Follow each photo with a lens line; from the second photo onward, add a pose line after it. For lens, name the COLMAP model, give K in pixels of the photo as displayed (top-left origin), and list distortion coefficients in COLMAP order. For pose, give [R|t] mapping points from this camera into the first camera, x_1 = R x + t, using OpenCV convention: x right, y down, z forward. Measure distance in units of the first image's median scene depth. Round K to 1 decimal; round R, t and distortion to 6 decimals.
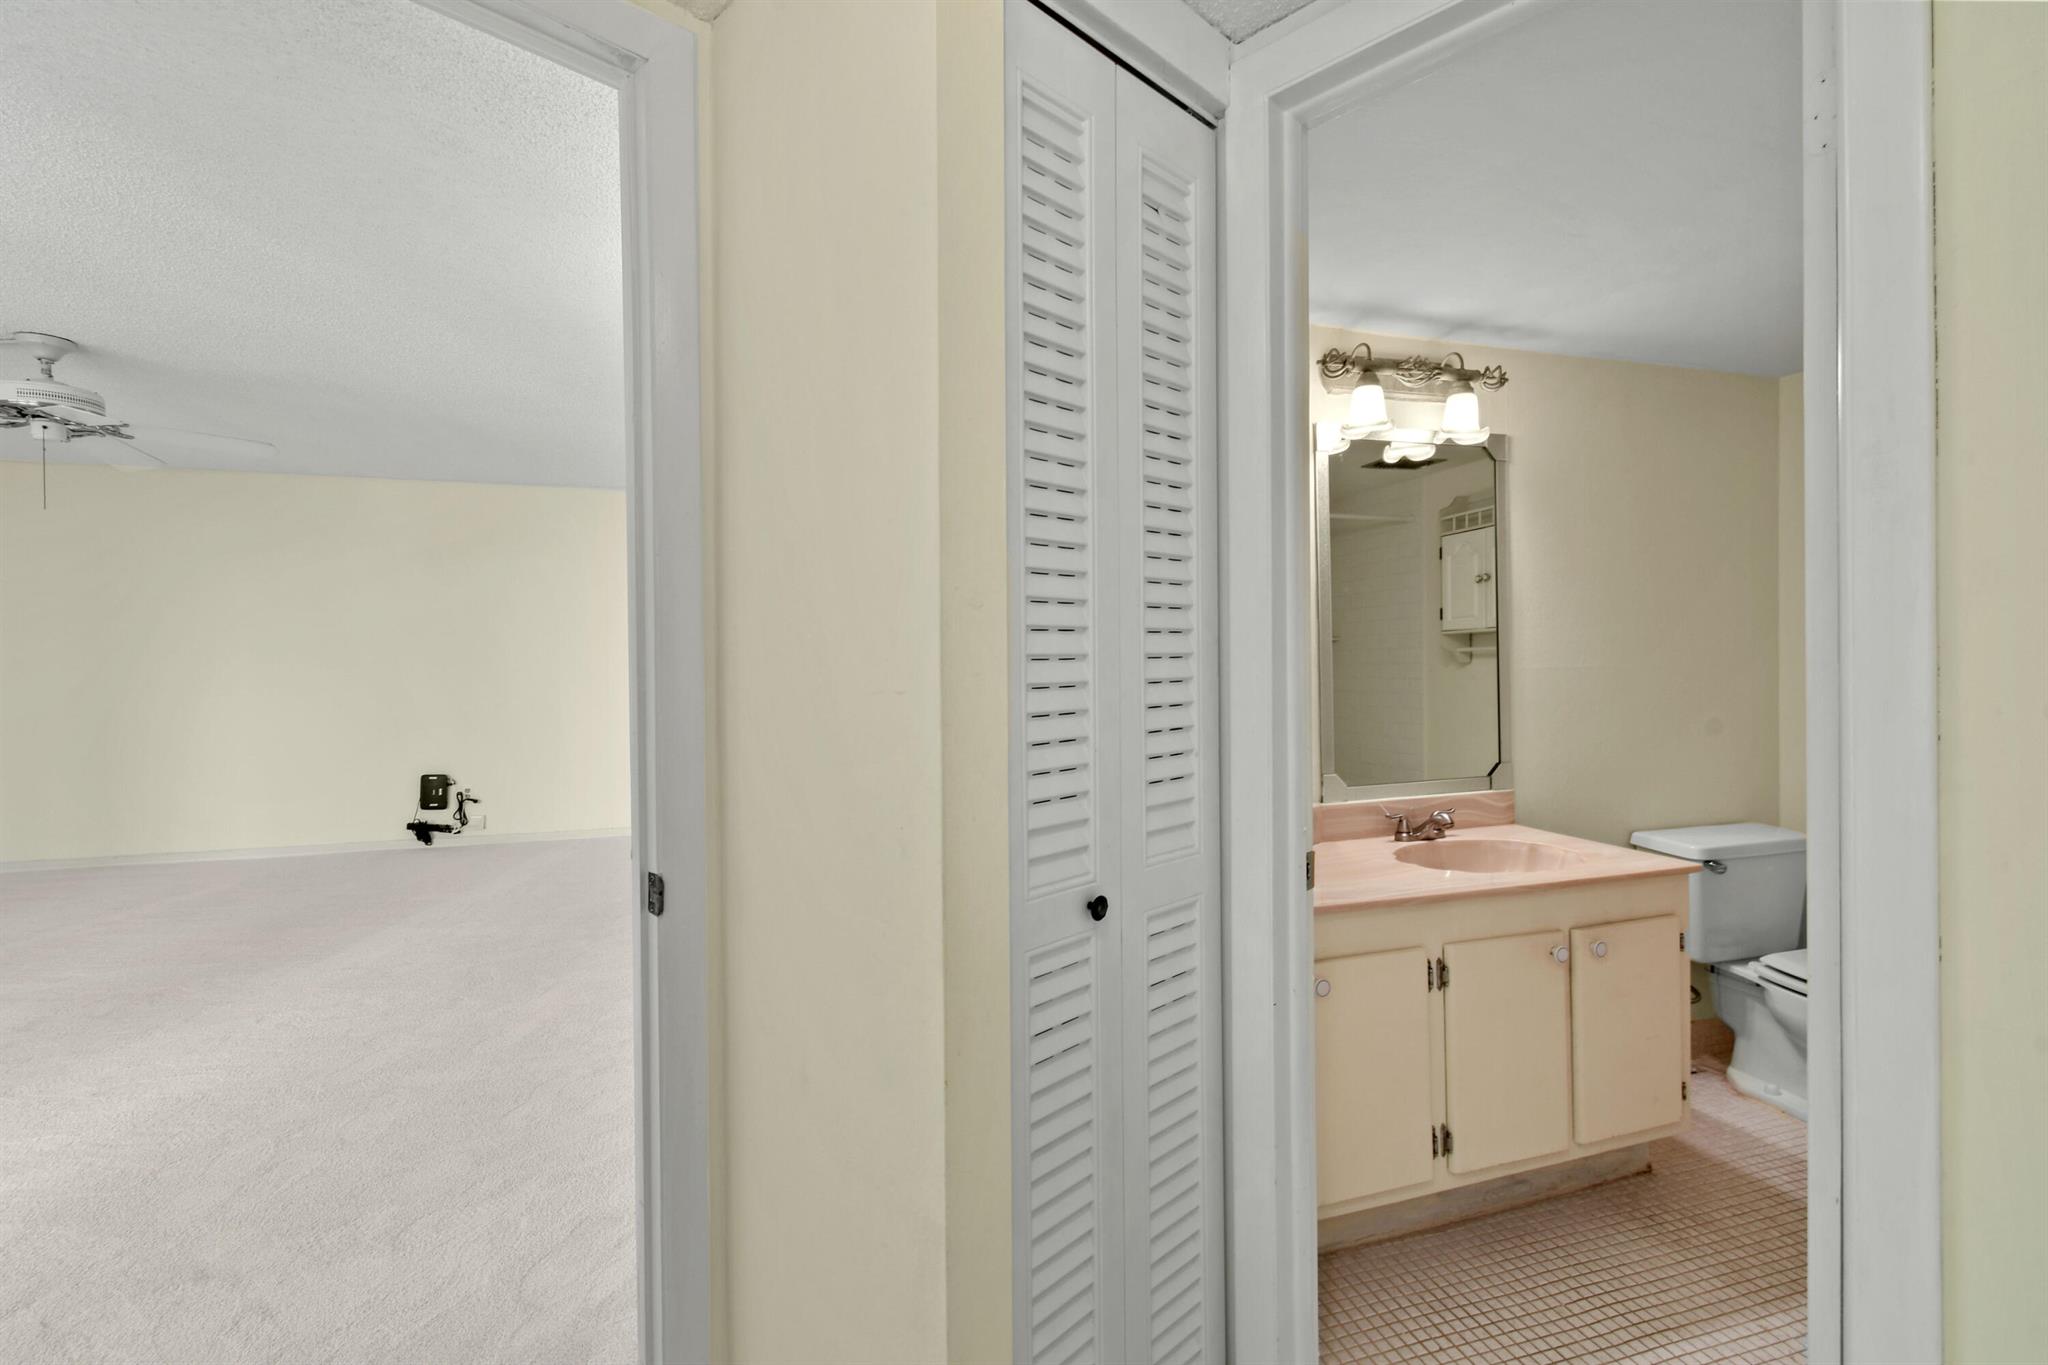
lens RADIAL K [[911.7, 0, 1018.4], [0, 911.7, 650.0], [0, 0, 1]] dist [-0.000693, -0.000084]
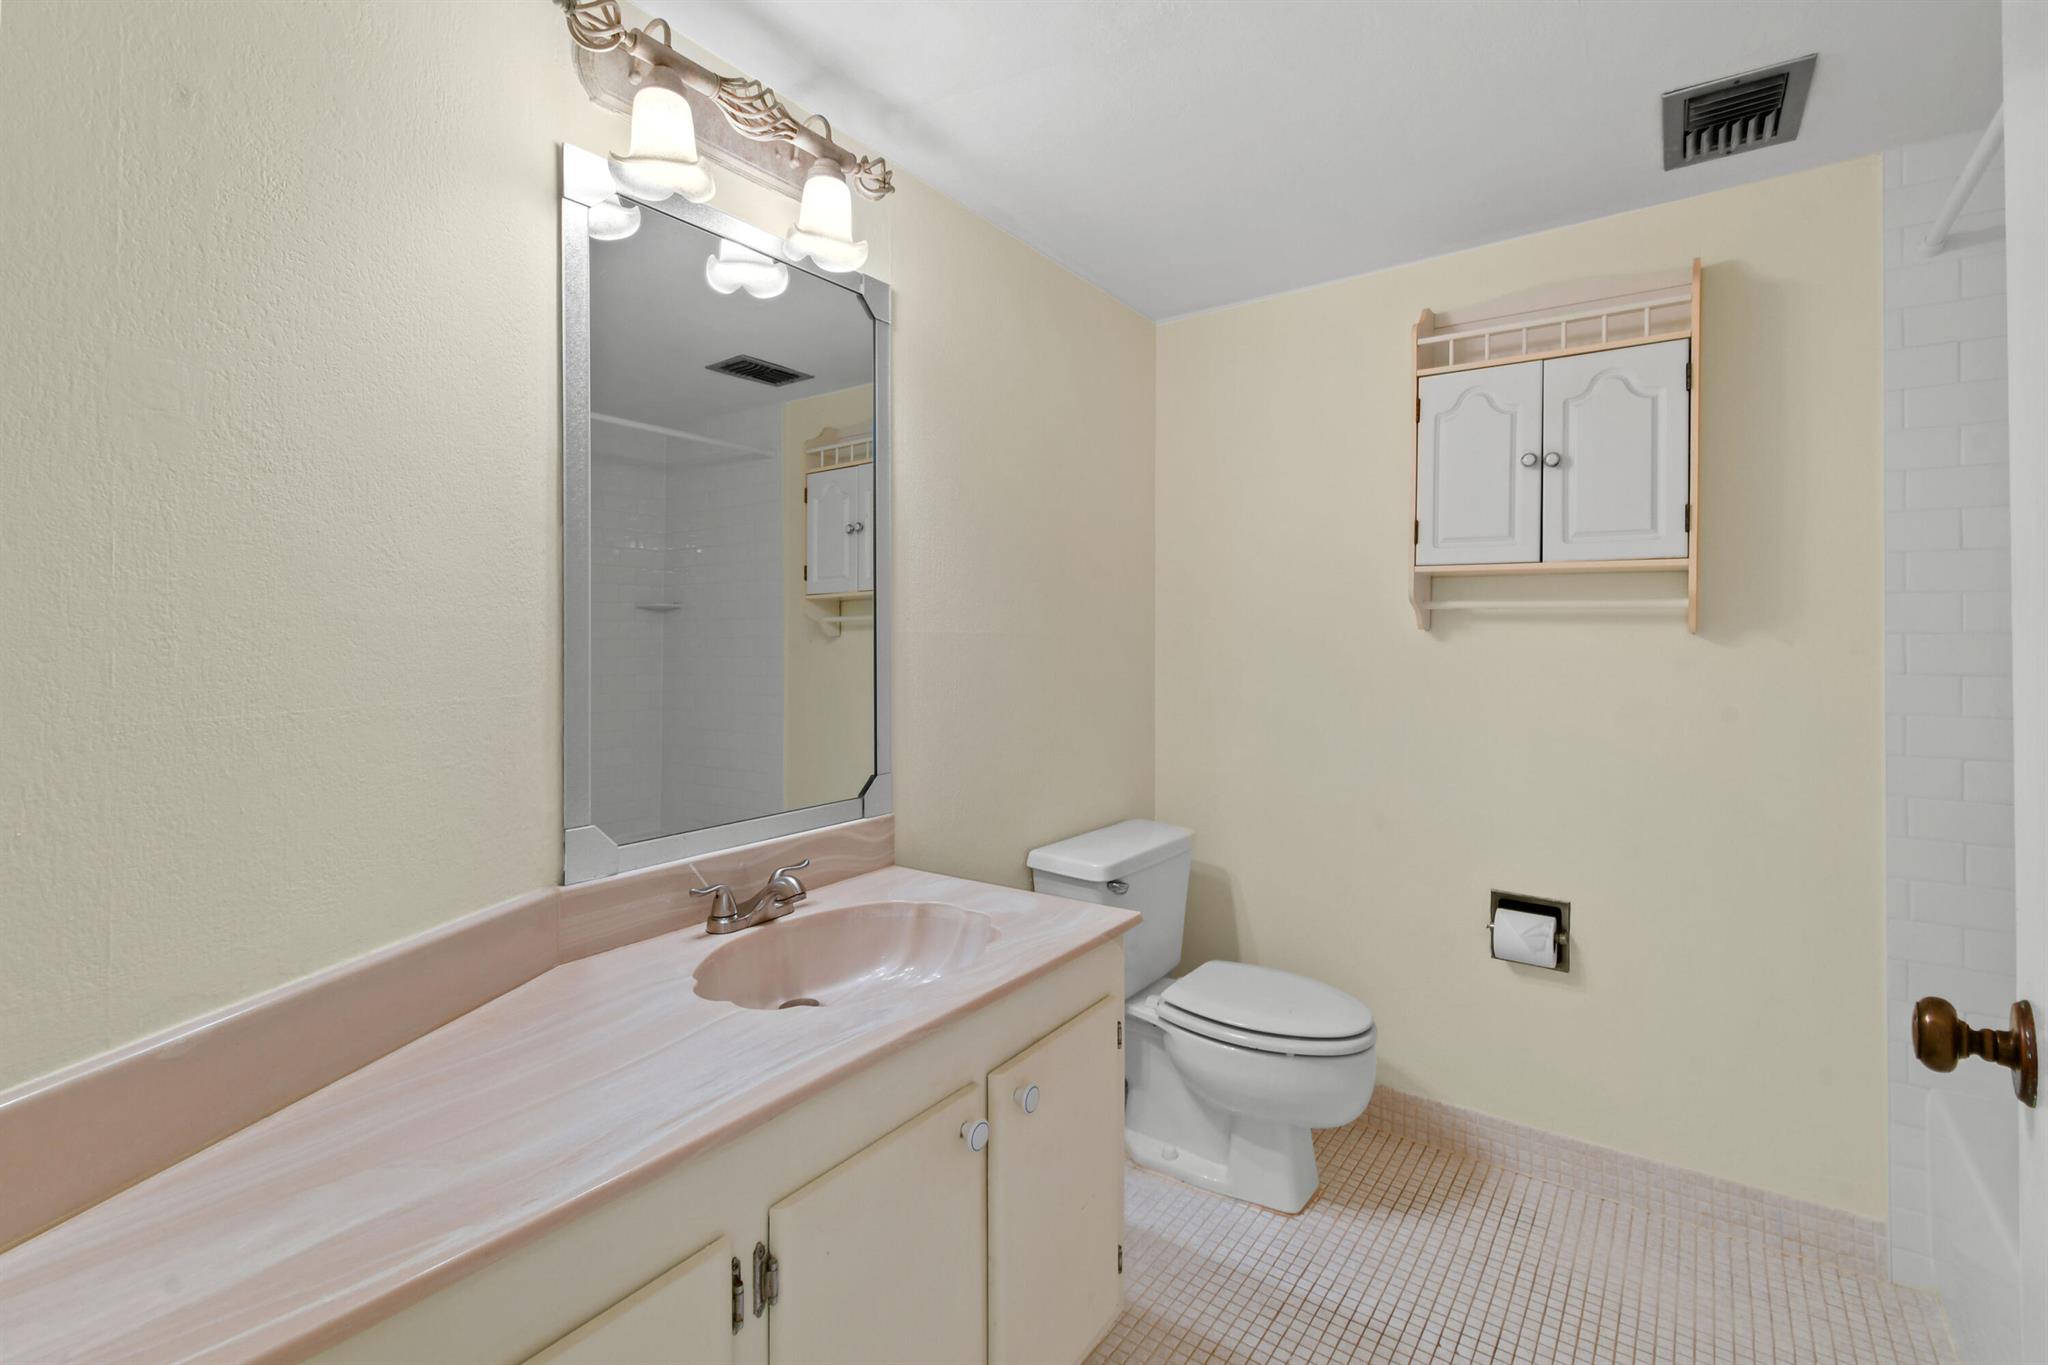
lens RADIAL K [[911.7, 0, 1018.4], [0, 911.7, 650.0], [0, 0, 1]] dist [-0.000693, -0.000084]
pose [[0.796395, 0.005906, 0.604748, 0.221085], [-0.012125, 0.999907, 0.006202, 0.029337], [-0.604656, -0.012271, 0.796392, 0.432553]]
